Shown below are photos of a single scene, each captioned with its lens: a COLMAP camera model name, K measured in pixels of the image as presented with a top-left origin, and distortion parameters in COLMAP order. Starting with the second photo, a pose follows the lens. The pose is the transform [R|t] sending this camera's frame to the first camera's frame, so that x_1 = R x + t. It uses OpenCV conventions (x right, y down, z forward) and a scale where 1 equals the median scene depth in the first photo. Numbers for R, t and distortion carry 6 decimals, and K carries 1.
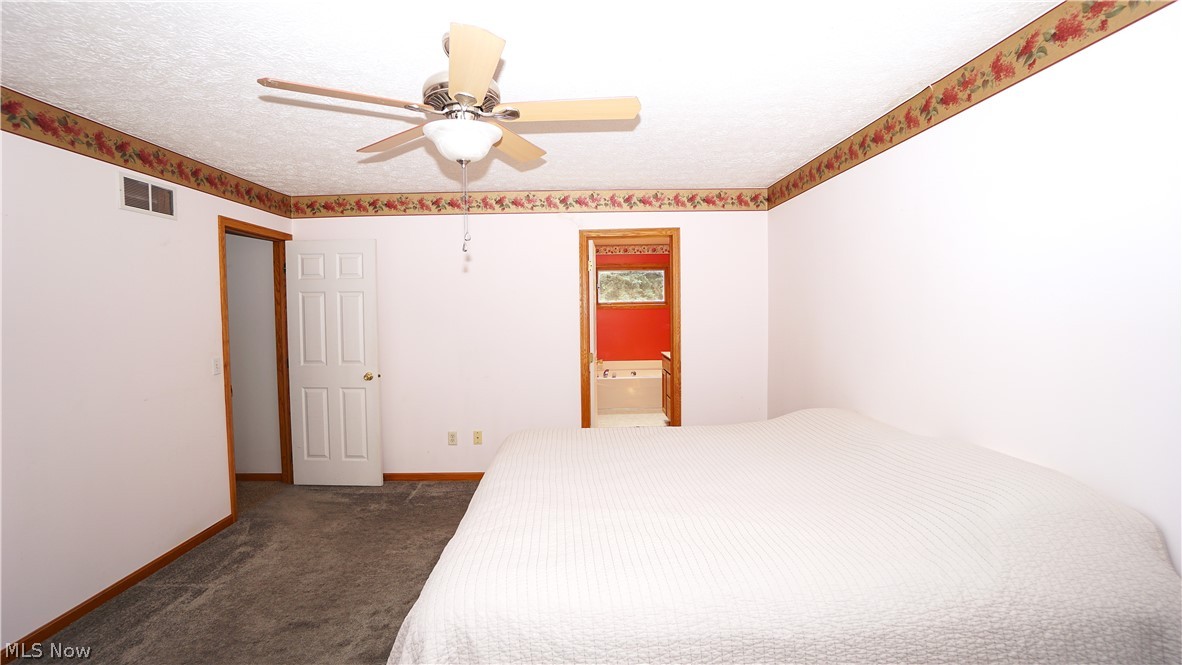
lens RADIAL K [[526.5, 0, 582.1], [0, 526.5, 330.4], [0, 0, 1]] dist [-0.061910, 0.025900]
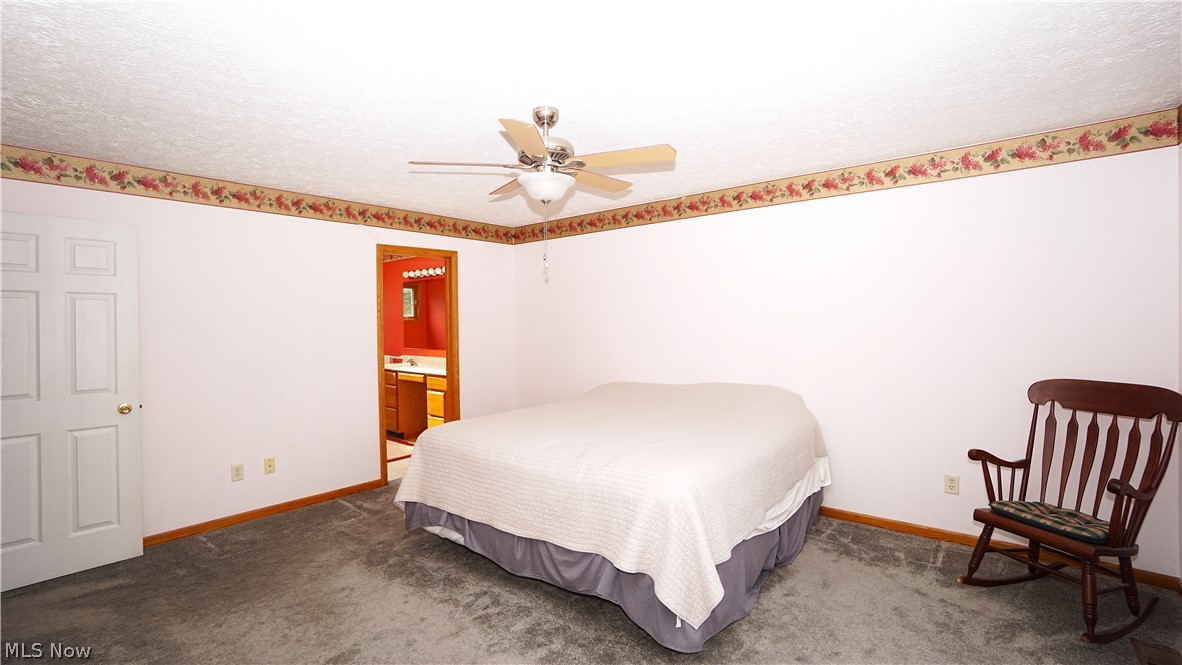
lens RADIAL K [[530.8, 0, 585.9], [0, 530.8, 328.8], [0, 0, 1]] dist [-0.000425, 0.006095]
pose [[0.658905, -0.006448, 0.752198, -0.519066], [0.028967, 0.999439, -0.016807, 0.005661], [-0.751668, 0.032863, 0.658723, 0.005698]]
